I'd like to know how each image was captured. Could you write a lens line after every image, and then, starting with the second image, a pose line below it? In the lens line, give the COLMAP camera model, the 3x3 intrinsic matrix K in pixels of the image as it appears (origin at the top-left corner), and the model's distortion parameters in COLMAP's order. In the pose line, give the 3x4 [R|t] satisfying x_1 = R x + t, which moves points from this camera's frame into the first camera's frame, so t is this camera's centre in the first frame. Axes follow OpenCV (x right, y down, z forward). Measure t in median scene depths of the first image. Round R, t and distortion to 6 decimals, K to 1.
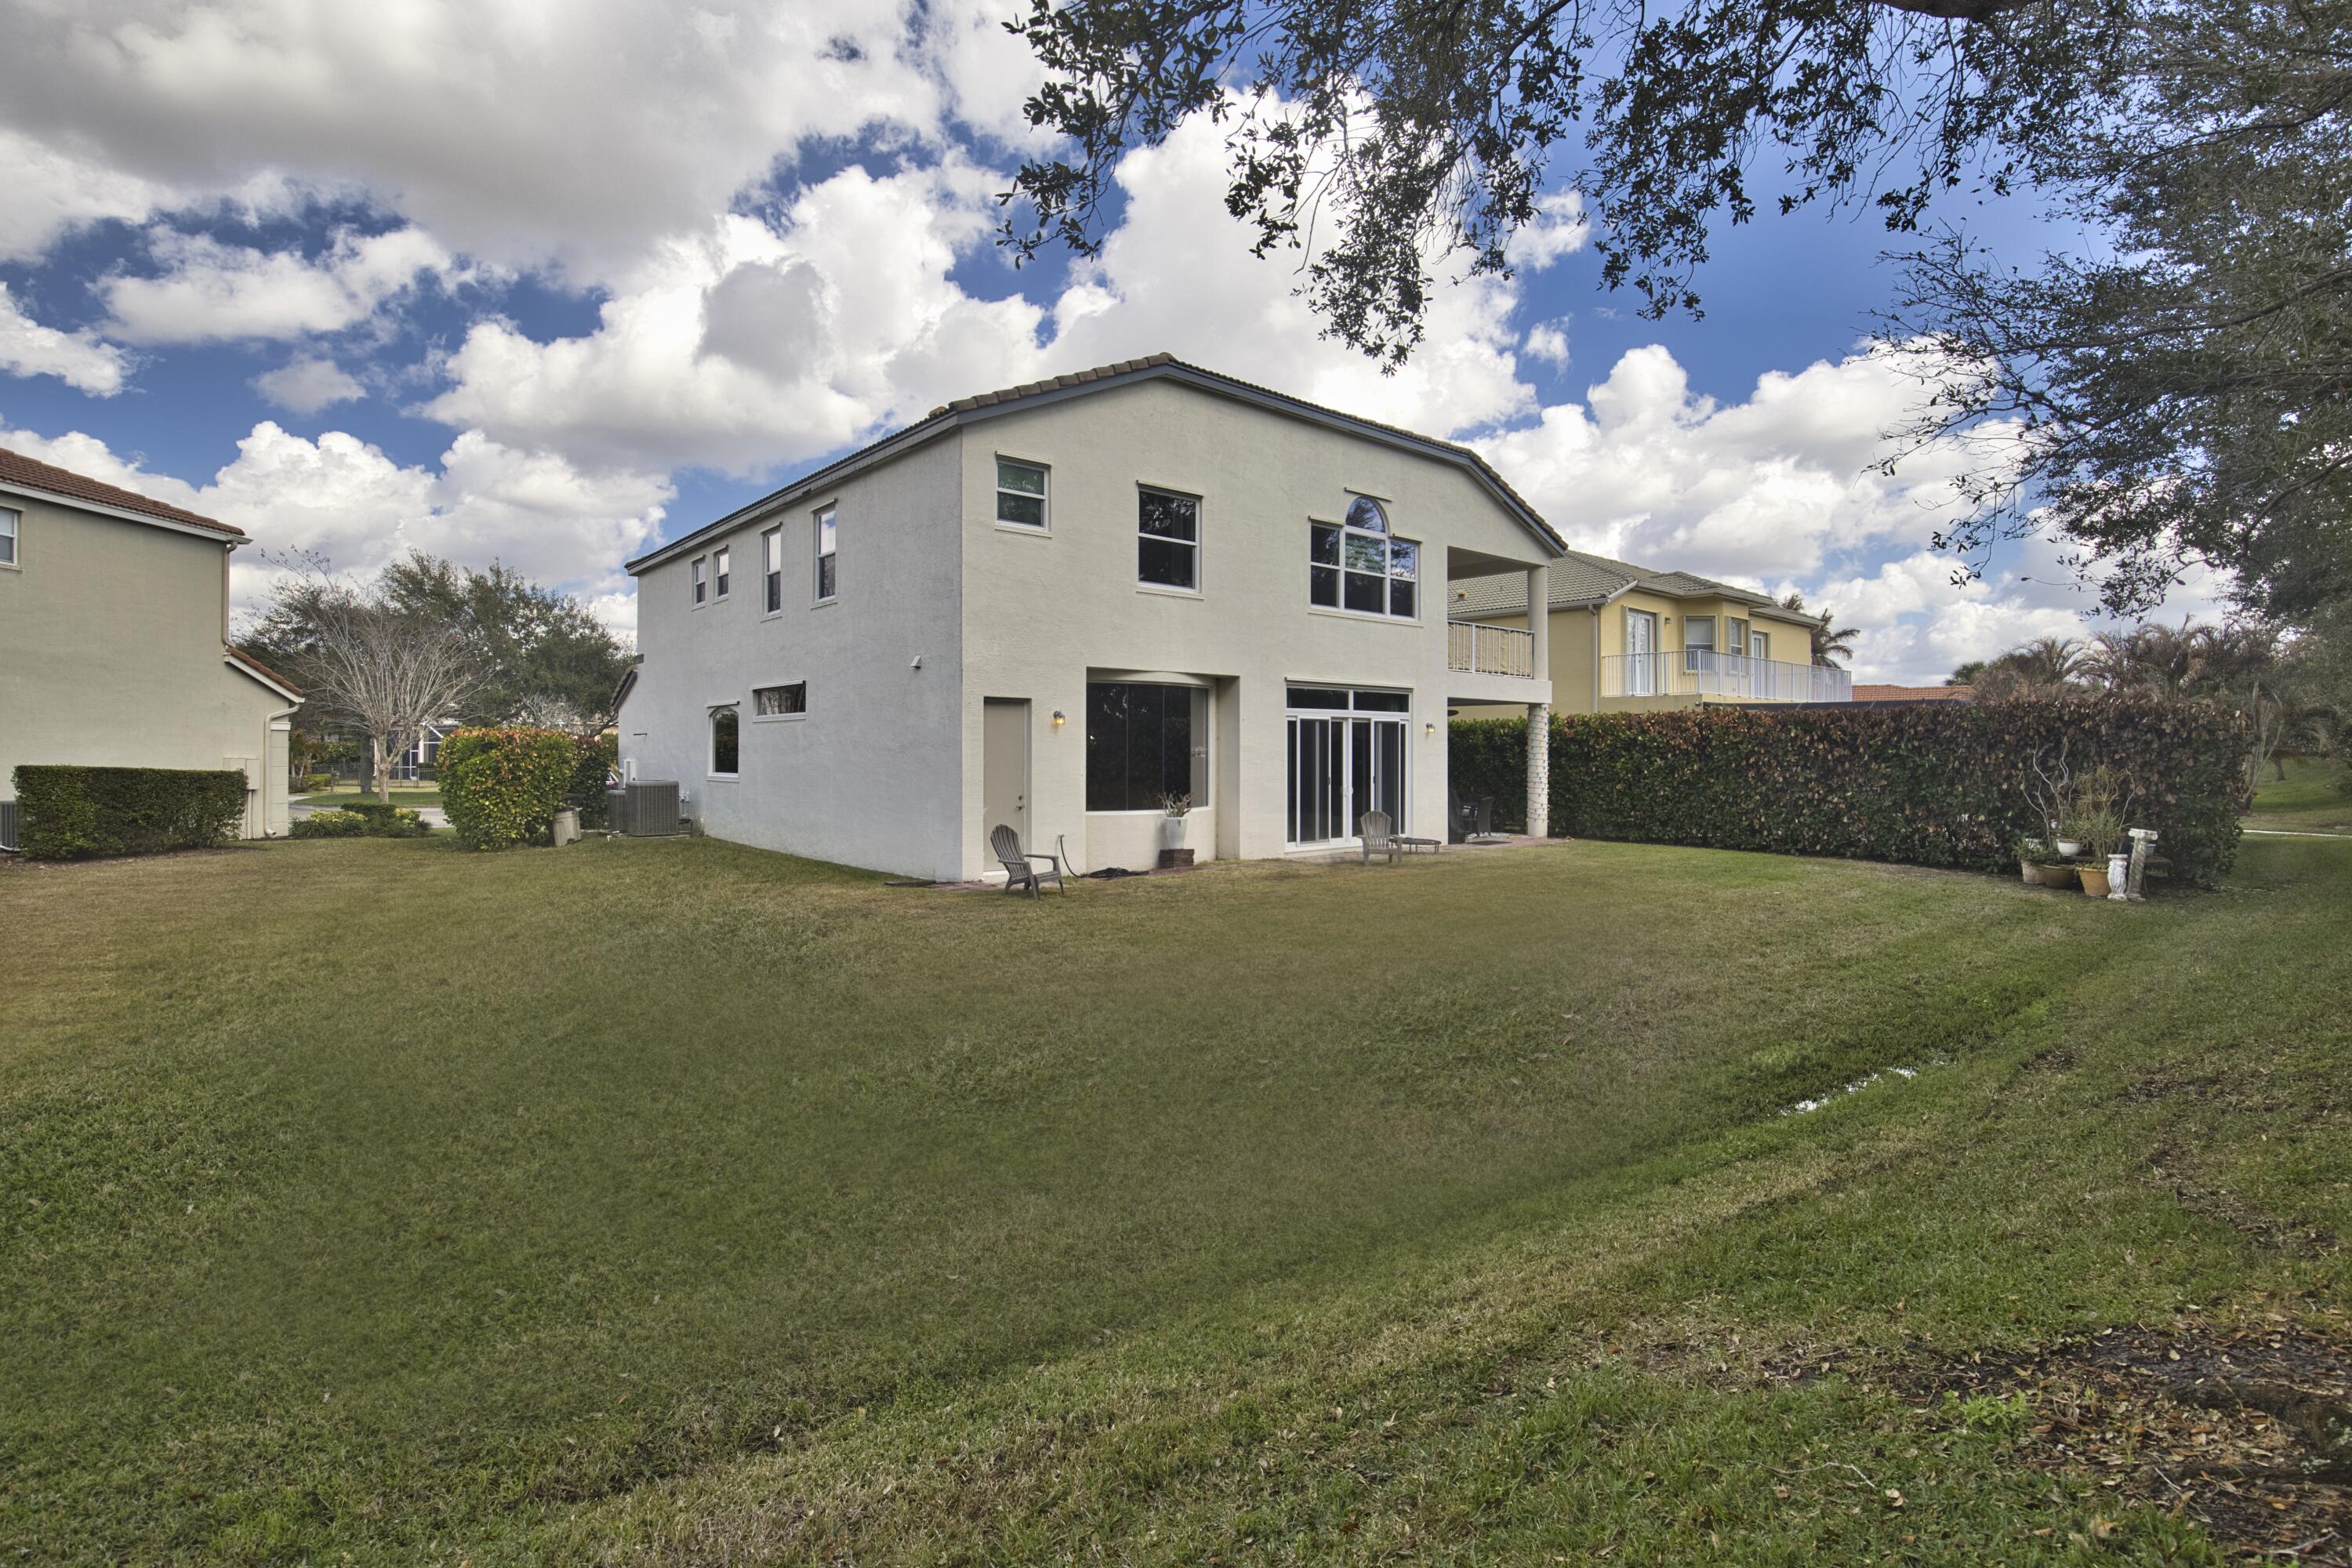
lens RADIAL K [[1081.6, 0, 1183.8], [0, 1081.6, 734.6], [0, 0, 1]] dist [-0.002412, 0.000060]
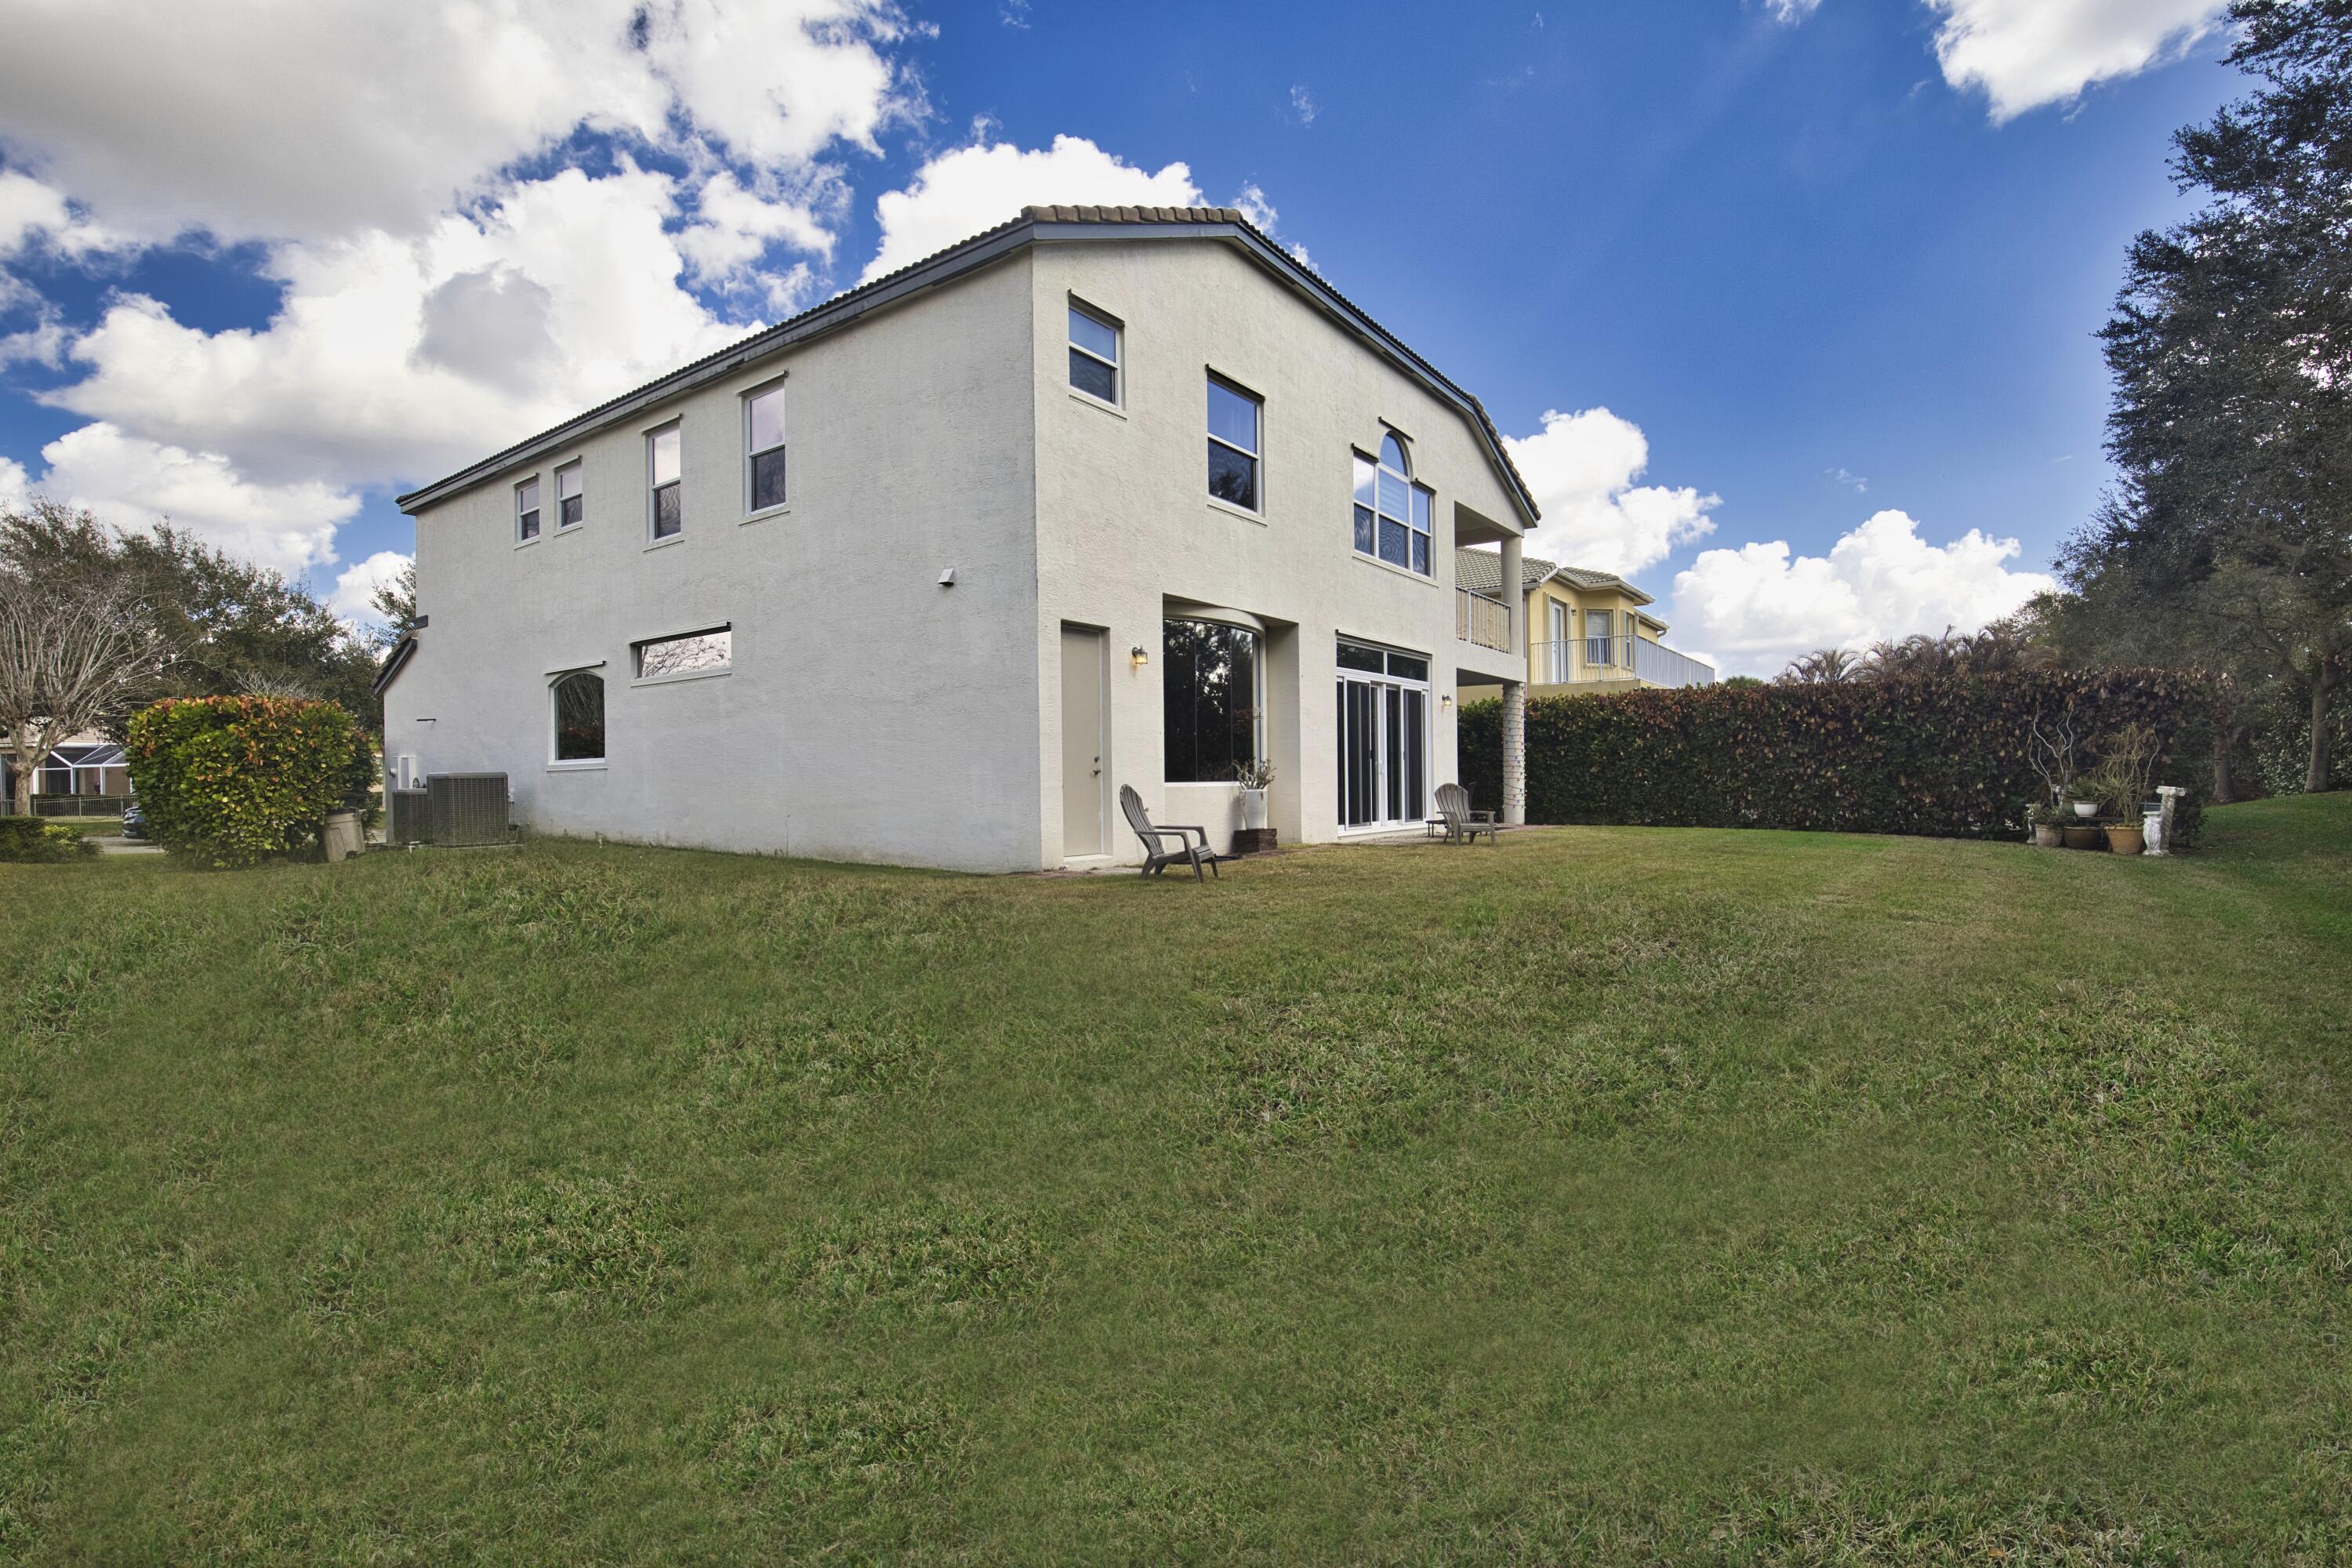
lens RADIAL K [[1058.9, 0, 1176.0], [0, 1058.9, 784.0], [0, 0, 1]] dist [-0.008461, 0.000506]
pose [[0.974876, -0.014057, 0.222303, -0.202418], [0.010223, 0.999779, 0.018389, 0.048503], [-0.222512, -0.015654, 0.974804, 0.206321]]
